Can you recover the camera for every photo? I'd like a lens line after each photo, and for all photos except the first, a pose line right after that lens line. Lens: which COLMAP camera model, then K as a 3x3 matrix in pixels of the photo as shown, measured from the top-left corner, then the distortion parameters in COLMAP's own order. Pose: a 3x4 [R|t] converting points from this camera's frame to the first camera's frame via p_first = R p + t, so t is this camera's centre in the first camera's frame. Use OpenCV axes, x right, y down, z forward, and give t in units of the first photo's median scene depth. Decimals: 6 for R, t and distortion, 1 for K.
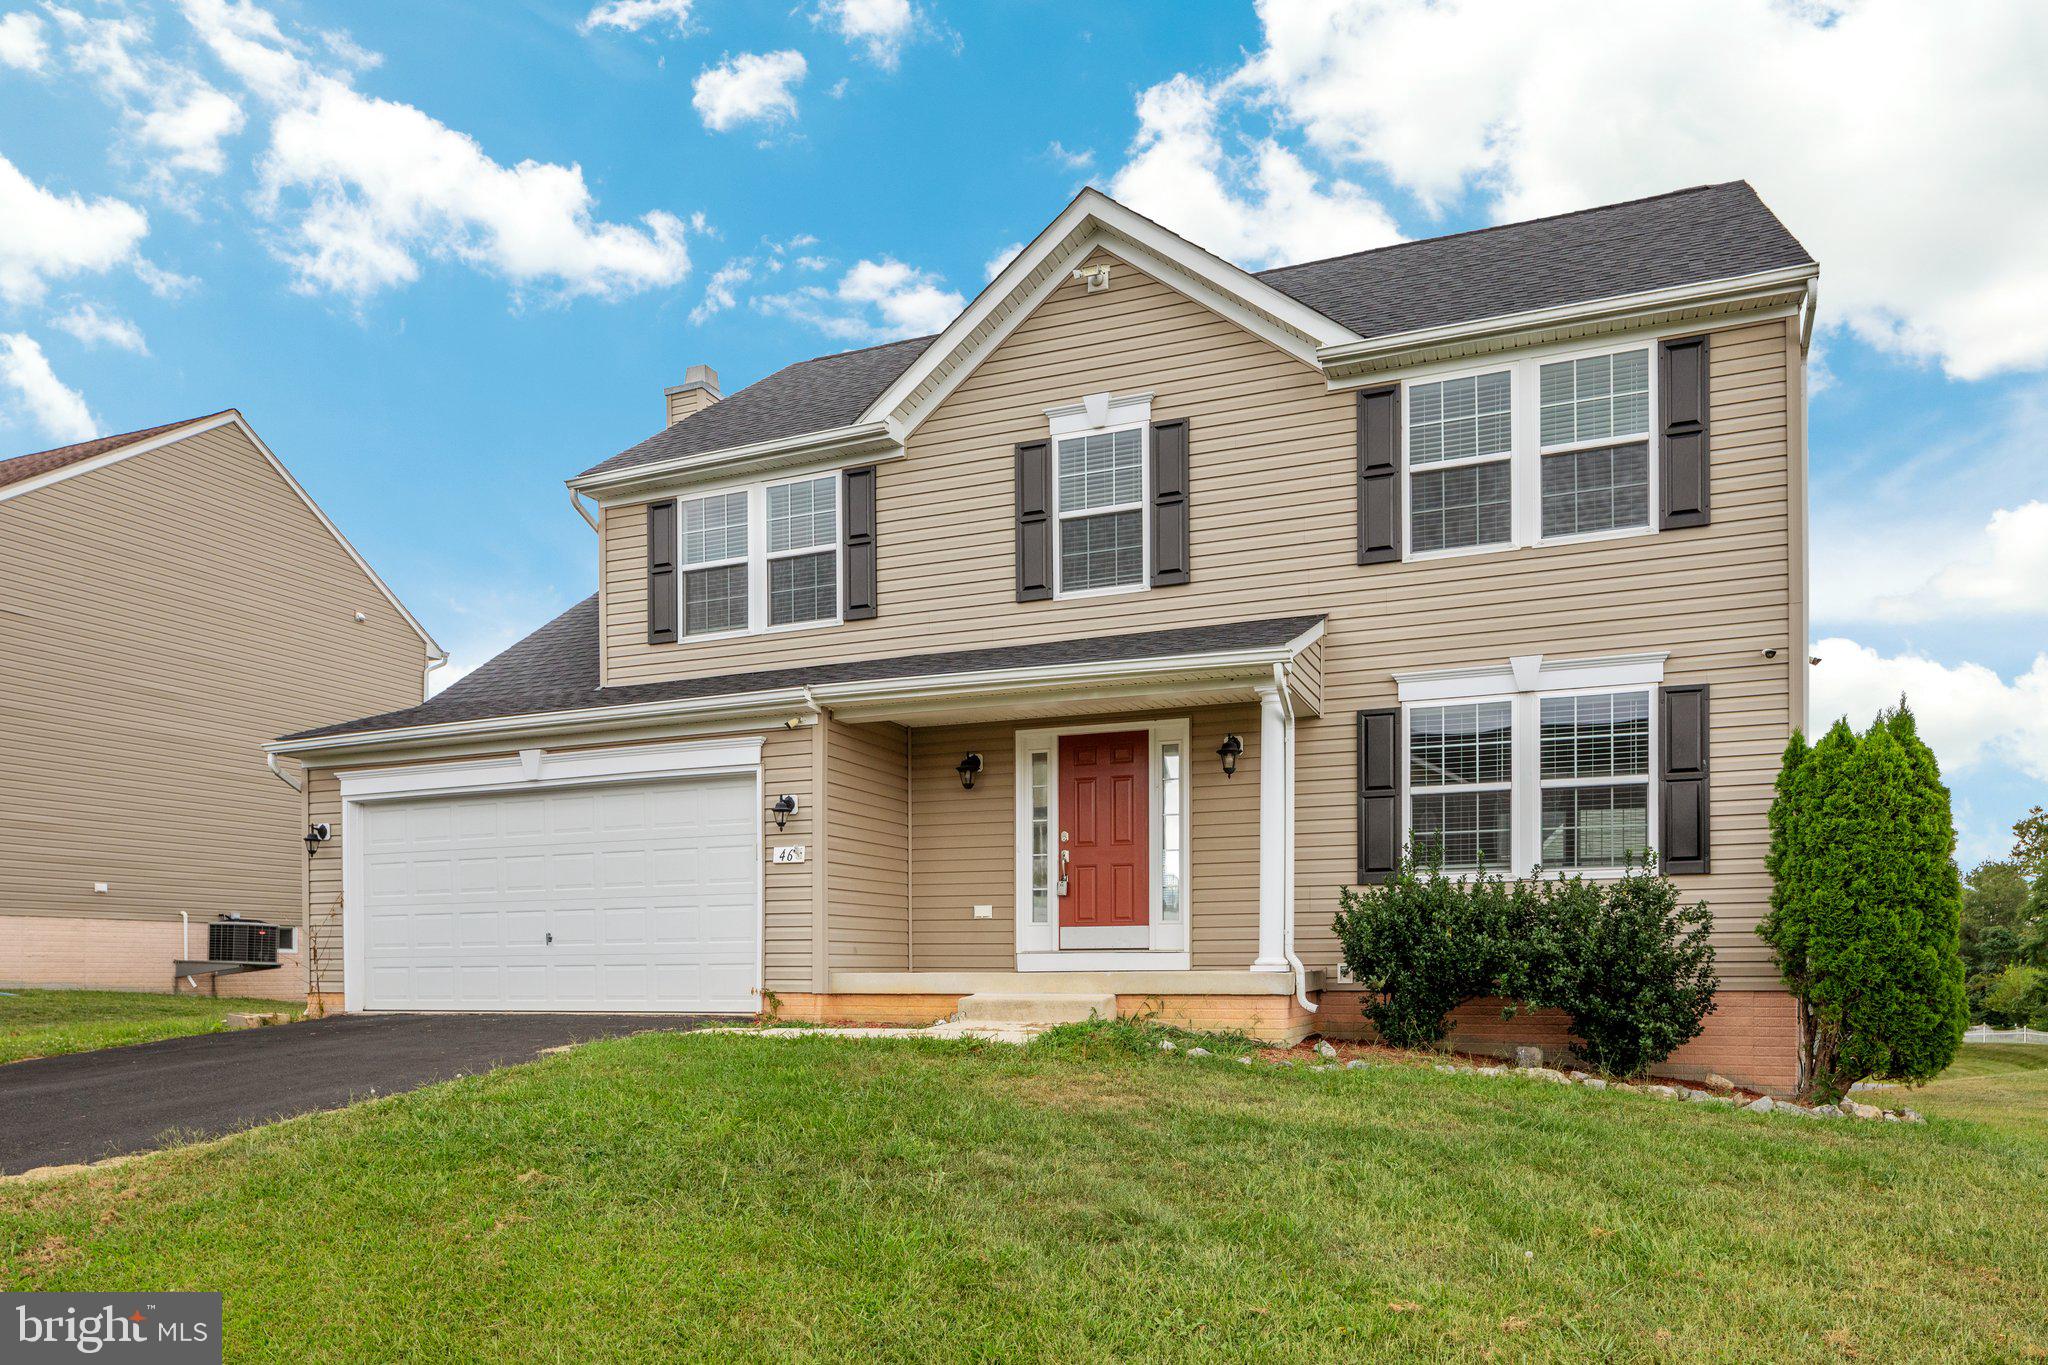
lens RADIAL K [[1400.7, 0, 1023.8], [0, 1400.7, 745.1], [0, 0, 1]] dist [-0.001542, -0.004439]
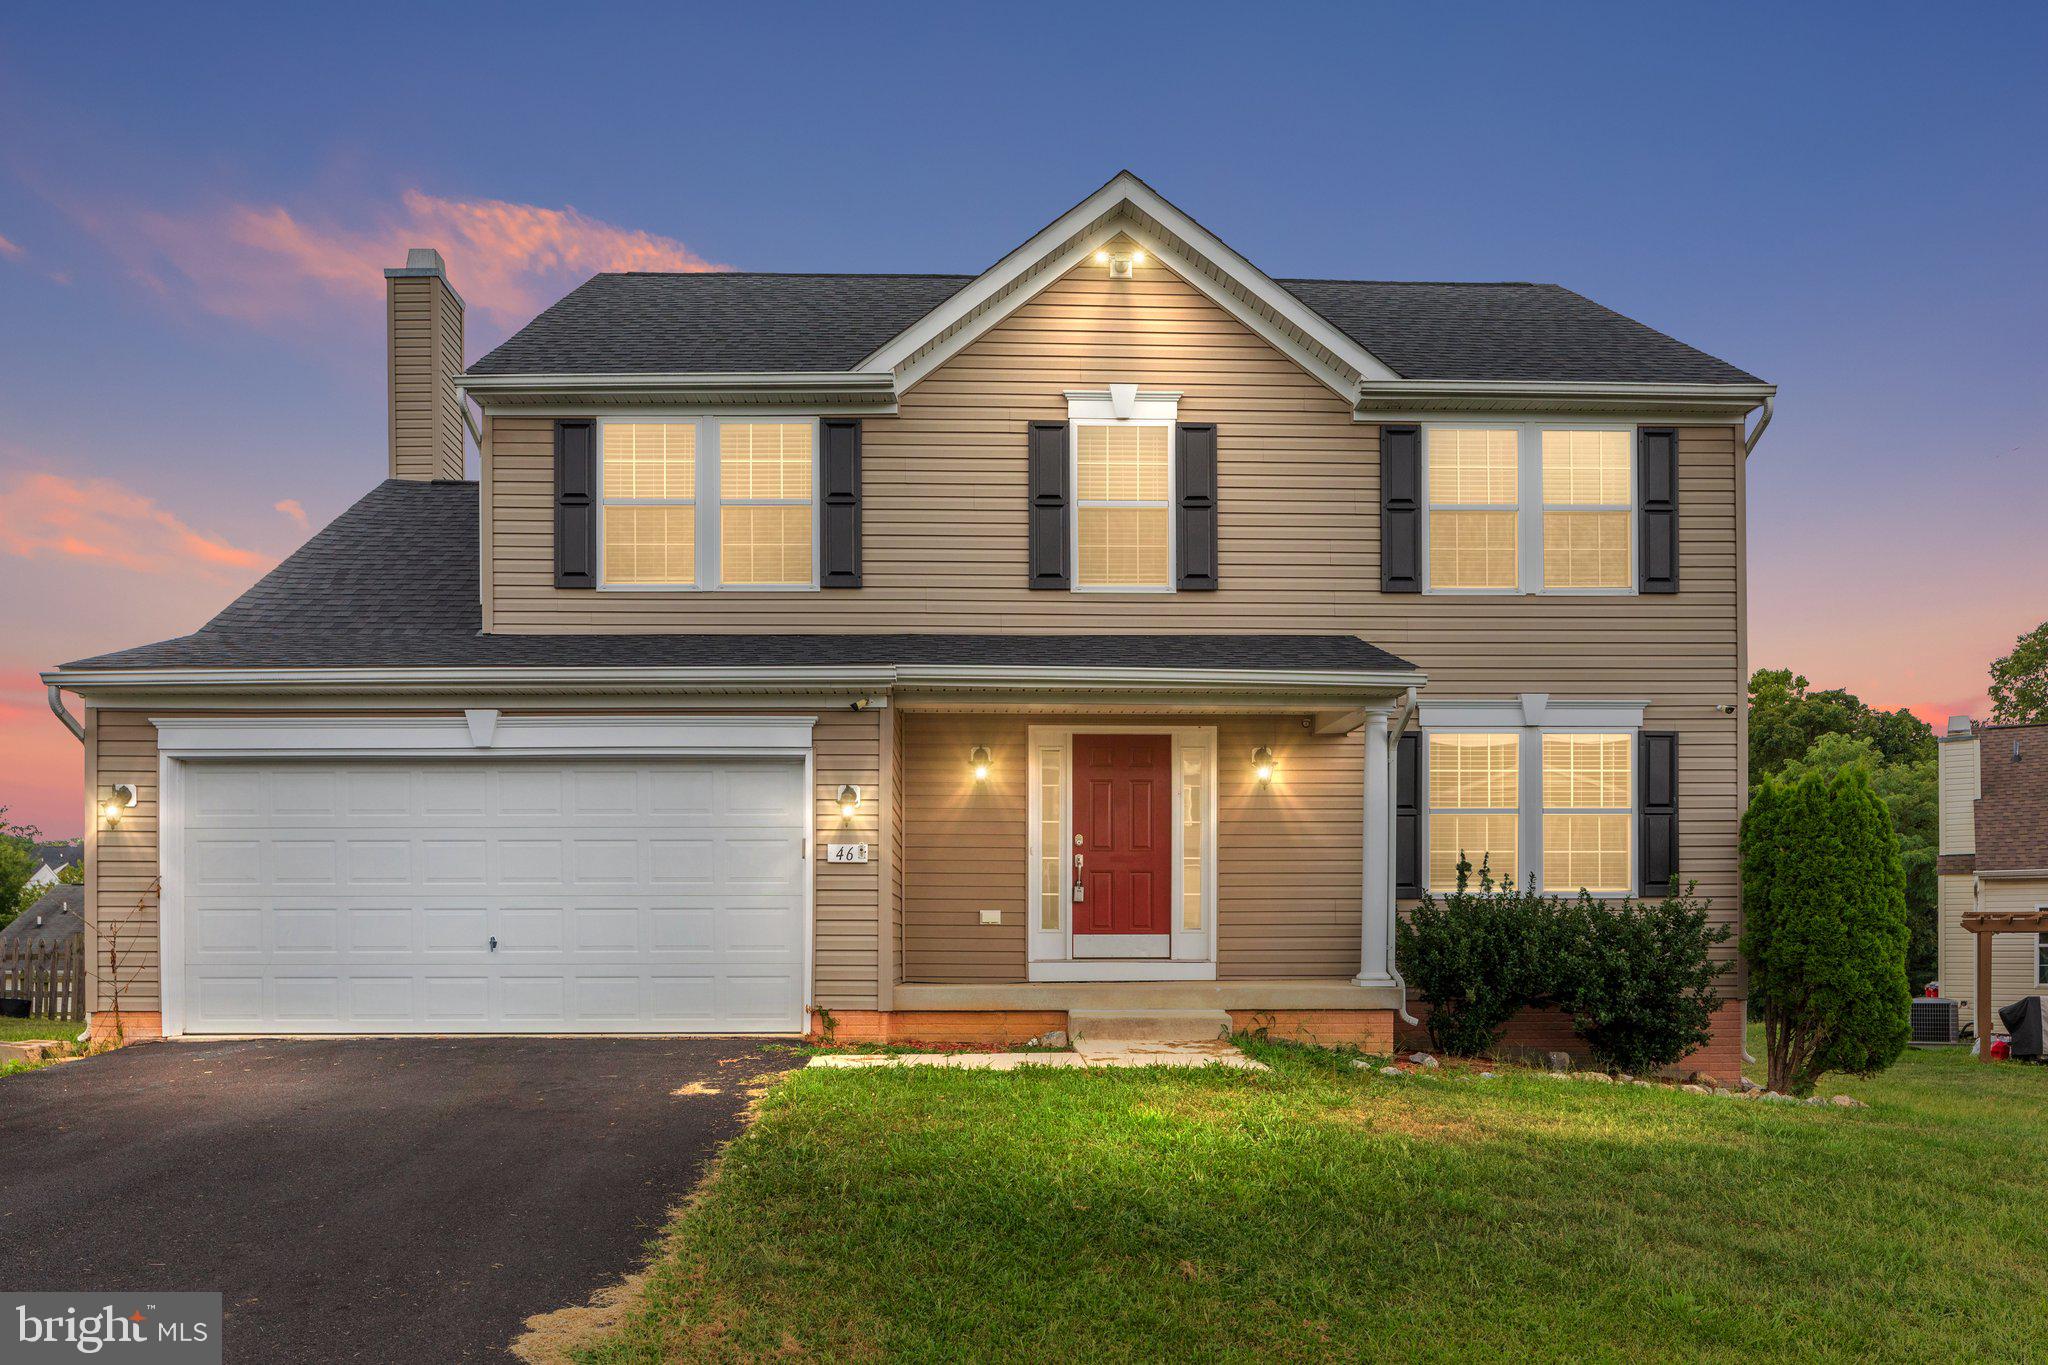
lens RADIAL K [[1413.6, 0, 1021.4], [0, 1413.6, 716.3], [0, 0, 1]] dist [-0.016379, 0.001361]
pose [[0.912711, 0.068298, 0.402858, -0.415573], [-0.067885, 0.997575, -0.015324, -0.001404], [-0.402928, -0.013362, 0.915134, 0.138393]]
